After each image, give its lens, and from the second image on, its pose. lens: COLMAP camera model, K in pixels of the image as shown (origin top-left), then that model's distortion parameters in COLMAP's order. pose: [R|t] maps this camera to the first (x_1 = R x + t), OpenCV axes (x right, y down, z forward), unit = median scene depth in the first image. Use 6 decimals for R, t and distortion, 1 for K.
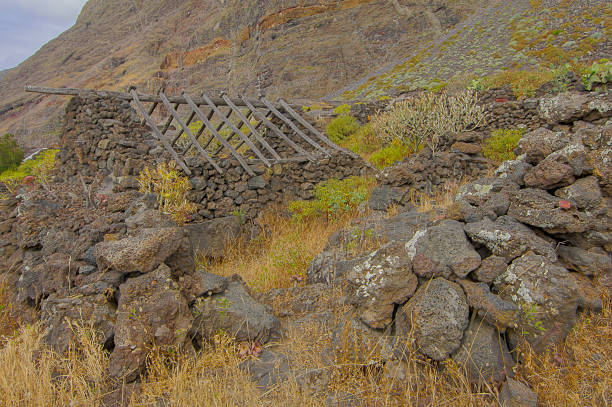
lens RADIAL K [[409.2, 0, 304.2], [0, 409.2, 204.3], [0, 0, 1]] dist [-0.000406, -0.017646]
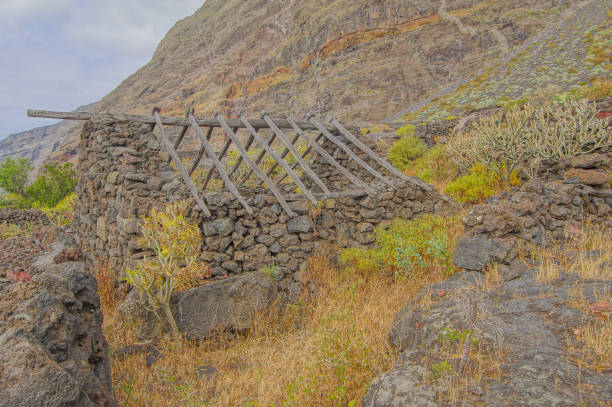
lens RADIAL K [[409.2, 0, 304.2], [0, 409.2, 204.3], [0, 0, 1]] dist [-0.000406, -0.017646]
pose [[0.989444, -0.000135, -0.144913, 0.005087], [-0.008040, 0.998408, -0.055824, -0.041937], [0.144690, 0.056400, 0.987868, 0.205792]]
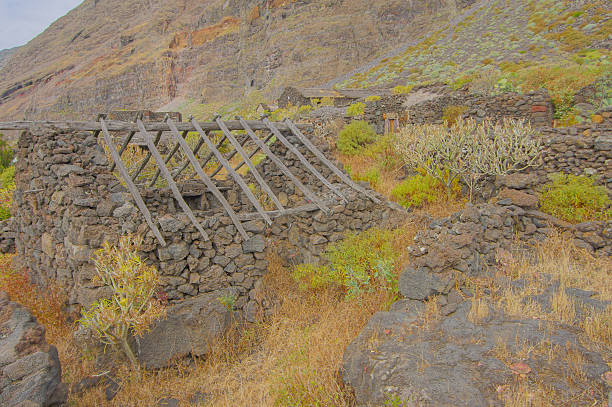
lens RADIAL K [[409.2, 0, 304.2], [0, 409.2, 204.3], [0, 0, 1]] dist [-0.000406, -0.017646]
pose [[0.999682, 0.016088, -0.019429, -0.003810], [-0.015220, 0.998915, 0.044019, -0.143508], [0.020116, -0.043709, 0.998842, 0.187365]]
